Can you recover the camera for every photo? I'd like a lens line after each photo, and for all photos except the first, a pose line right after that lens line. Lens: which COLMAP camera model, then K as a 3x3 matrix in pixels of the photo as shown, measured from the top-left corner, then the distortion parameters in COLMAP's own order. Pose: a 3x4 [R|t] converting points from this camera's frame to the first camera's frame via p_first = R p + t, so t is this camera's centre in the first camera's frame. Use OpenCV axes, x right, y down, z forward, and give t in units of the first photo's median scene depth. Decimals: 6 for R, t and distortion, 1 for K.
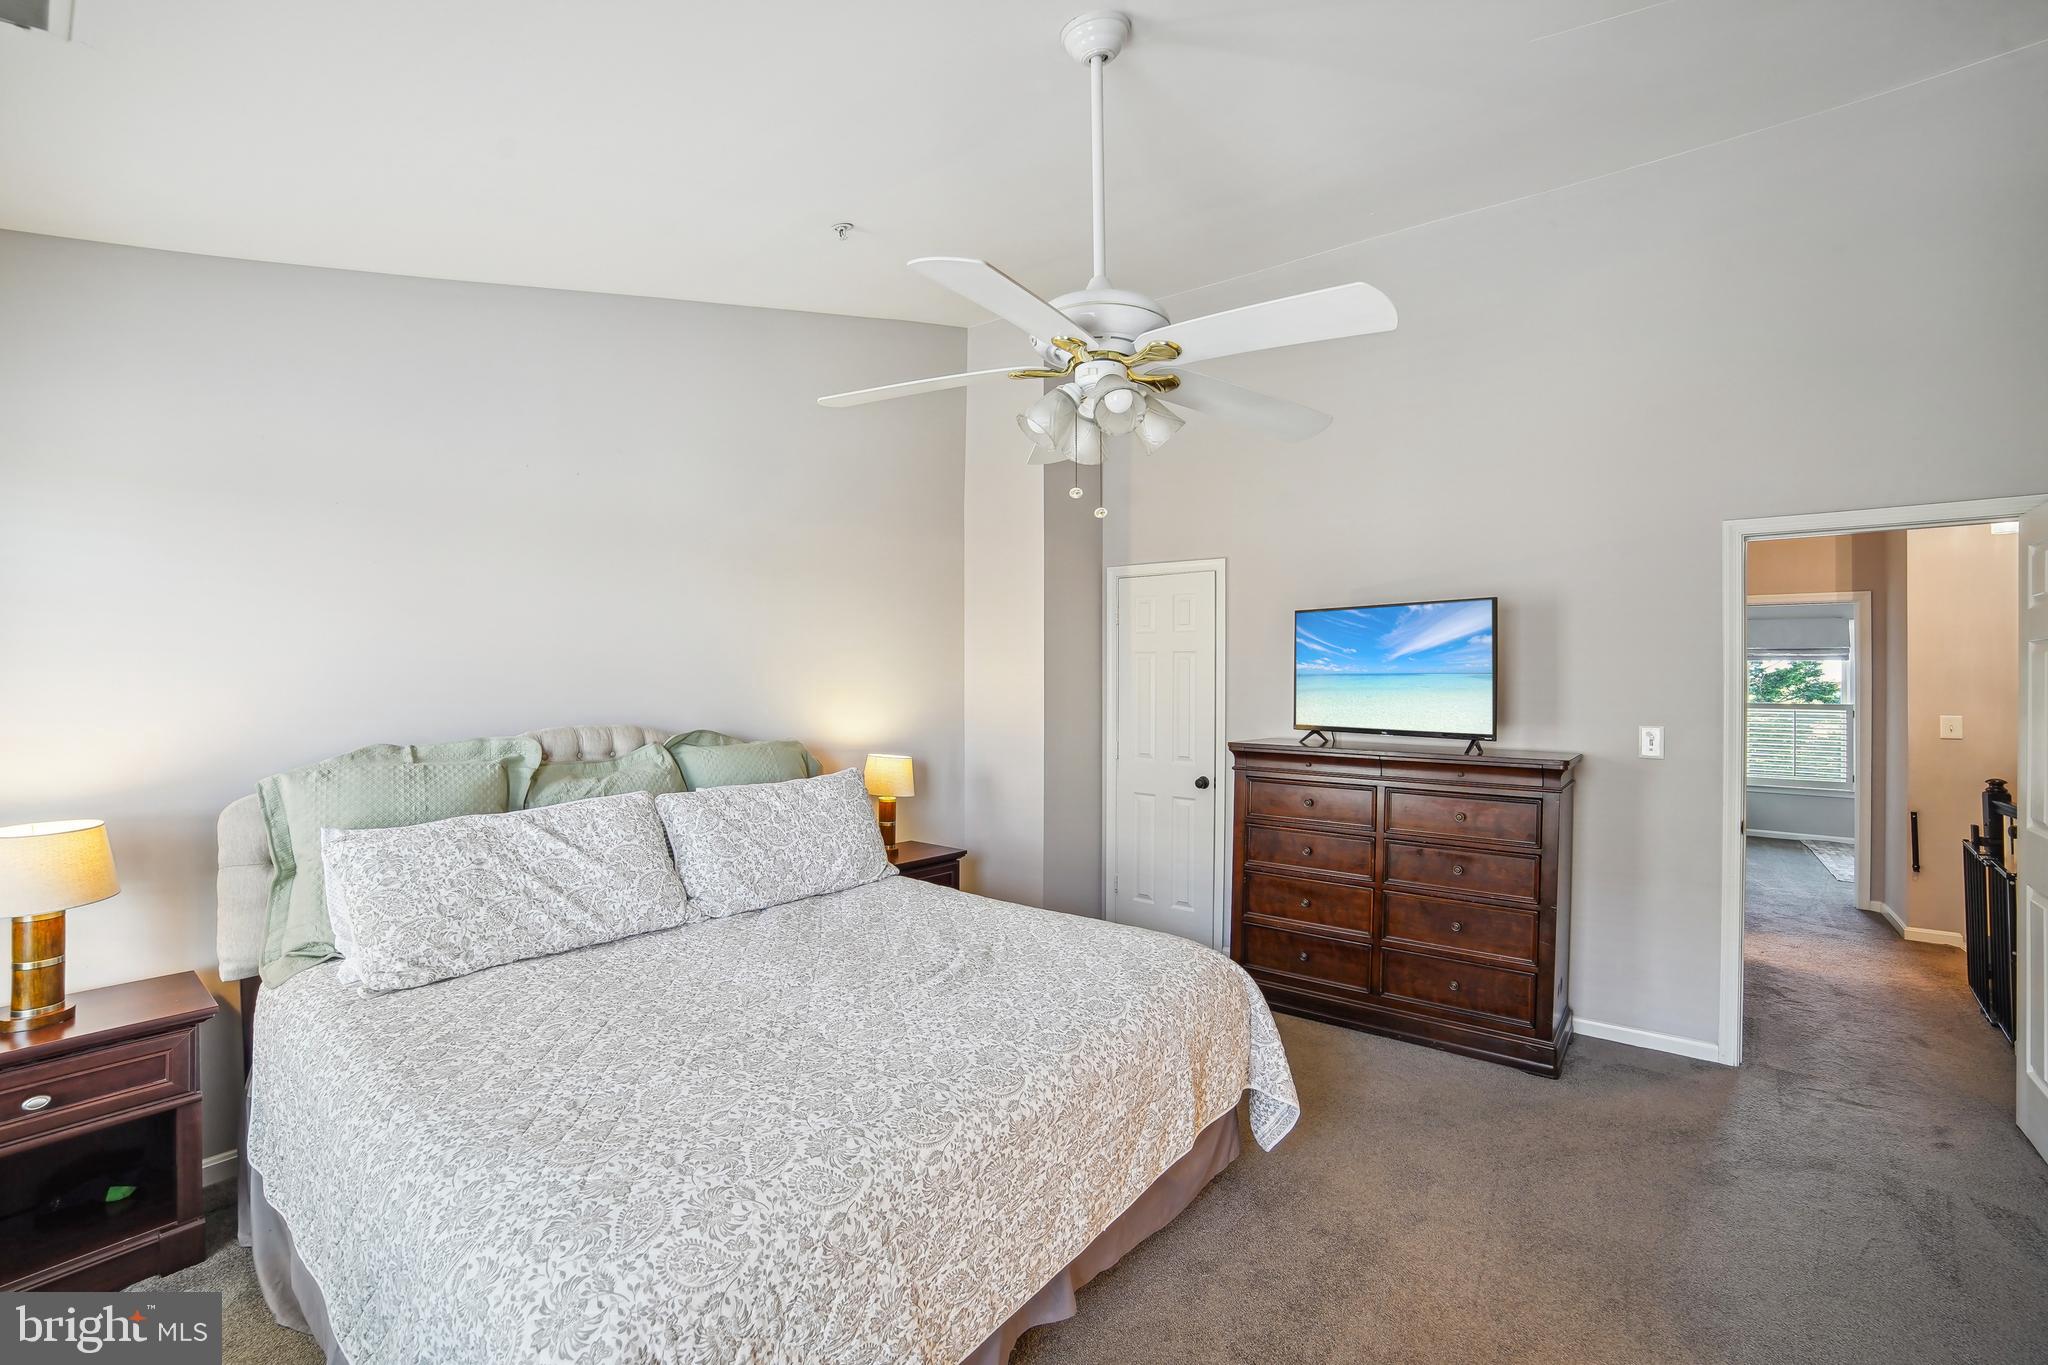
lens RADIAL K [[881.4, 0, 1025.0], [0, 881.4, 679.1], [0, 0, 1]] dist [-0.000314, -0.000033]
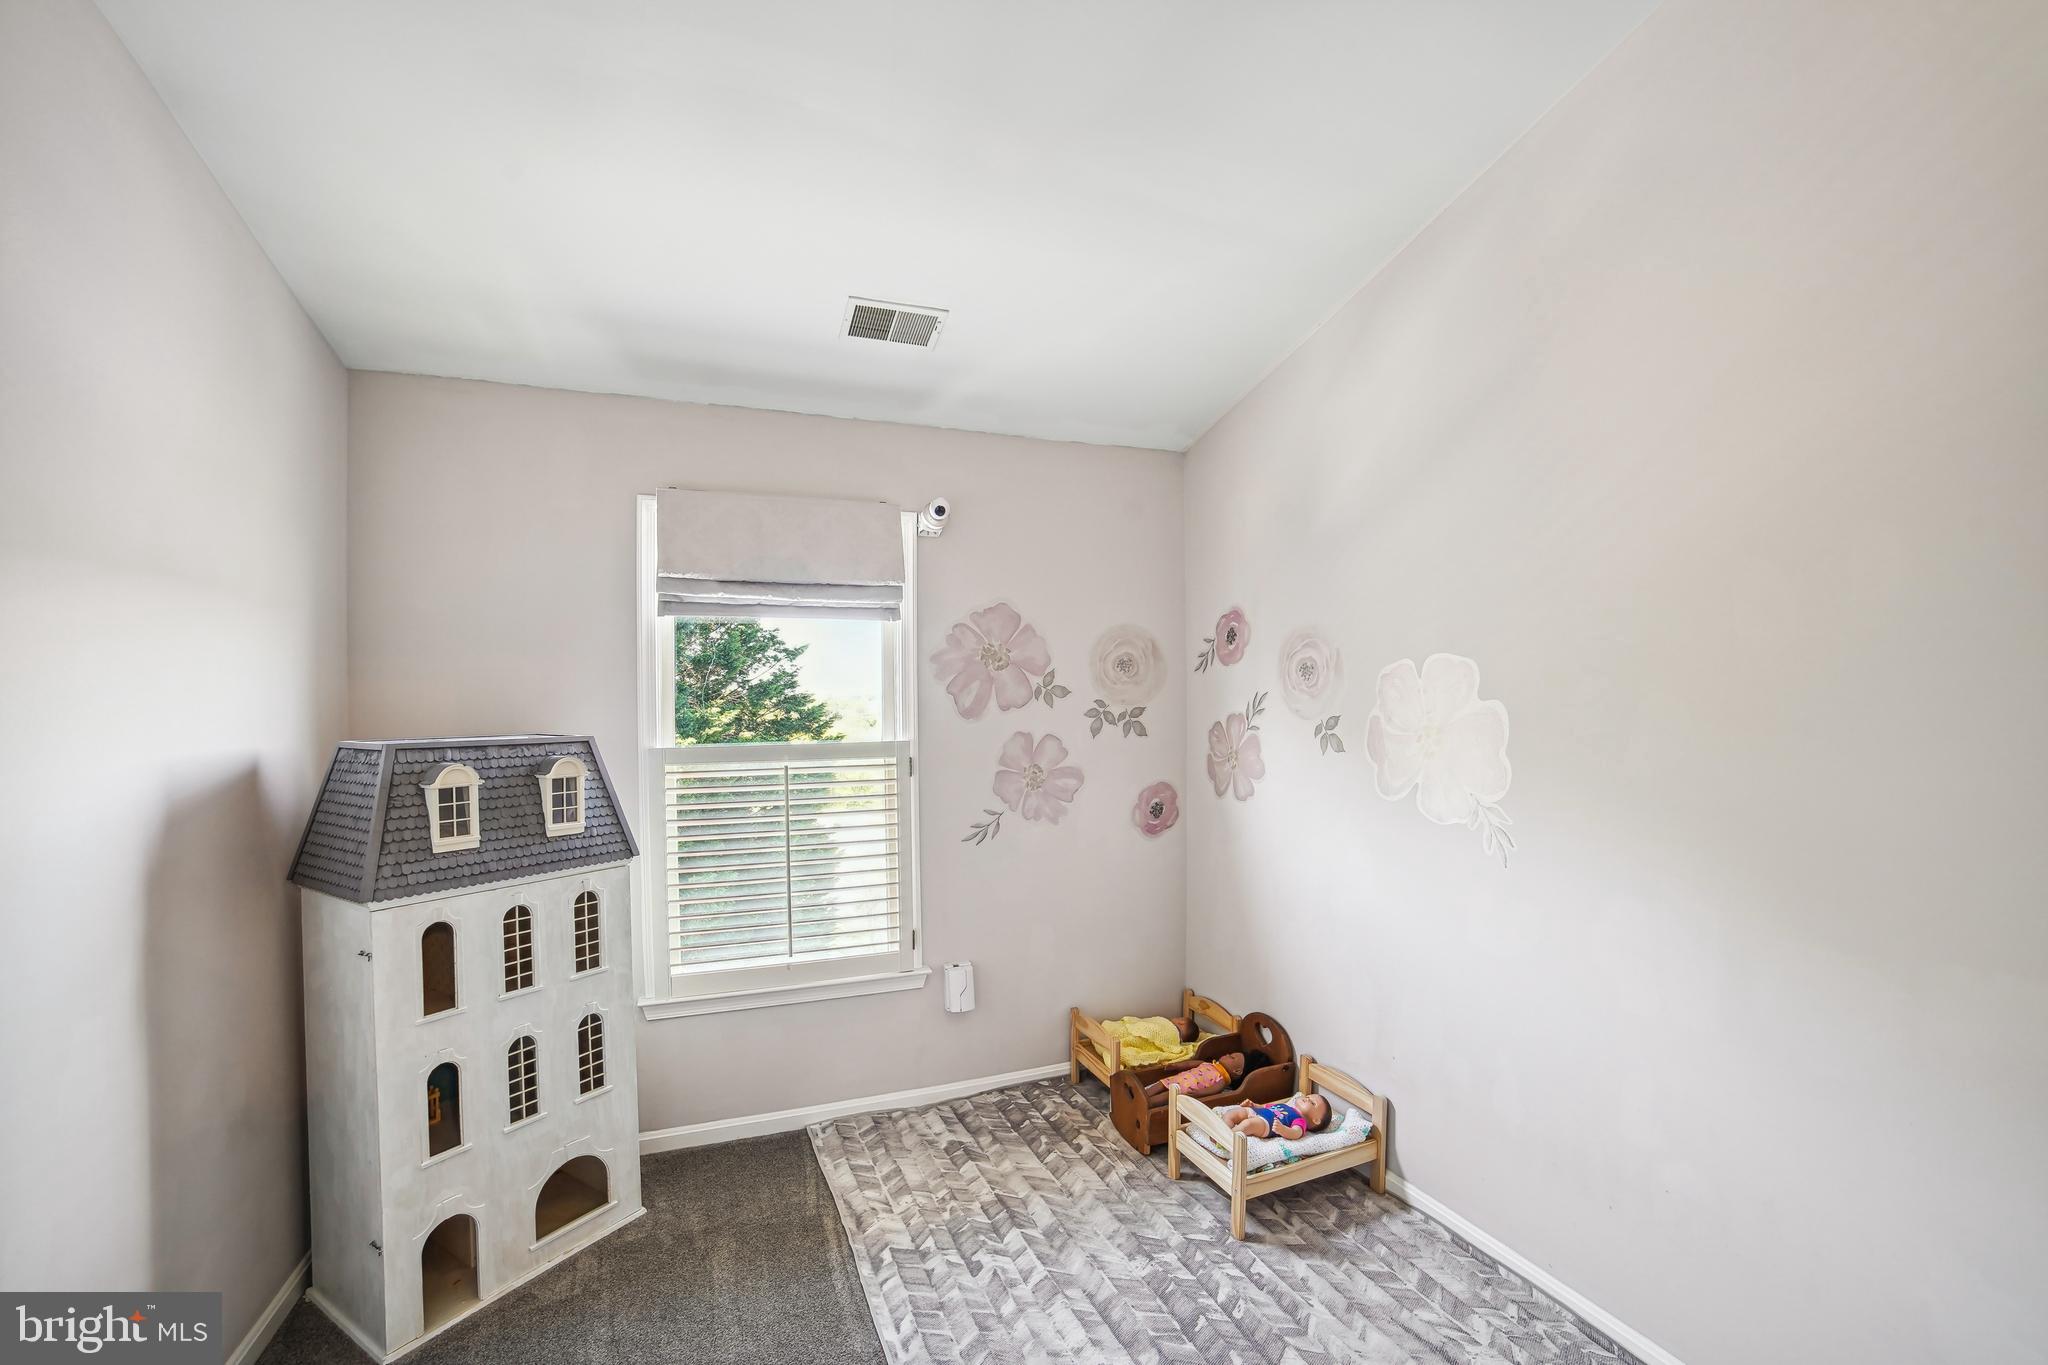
lens RADIAL K [[881.4, 0, 1024.1], [0, 881.4, 689.0], [0, 0, 1]] dist [-0.000314, -0.000033]
pose [[0.546579, -0.006313, 0.837384, 0.220517], [0.007848, 0.999966, 0.002416, -0.002338], [-0.837371, 0.005251, 0.546610, 0.252019]]
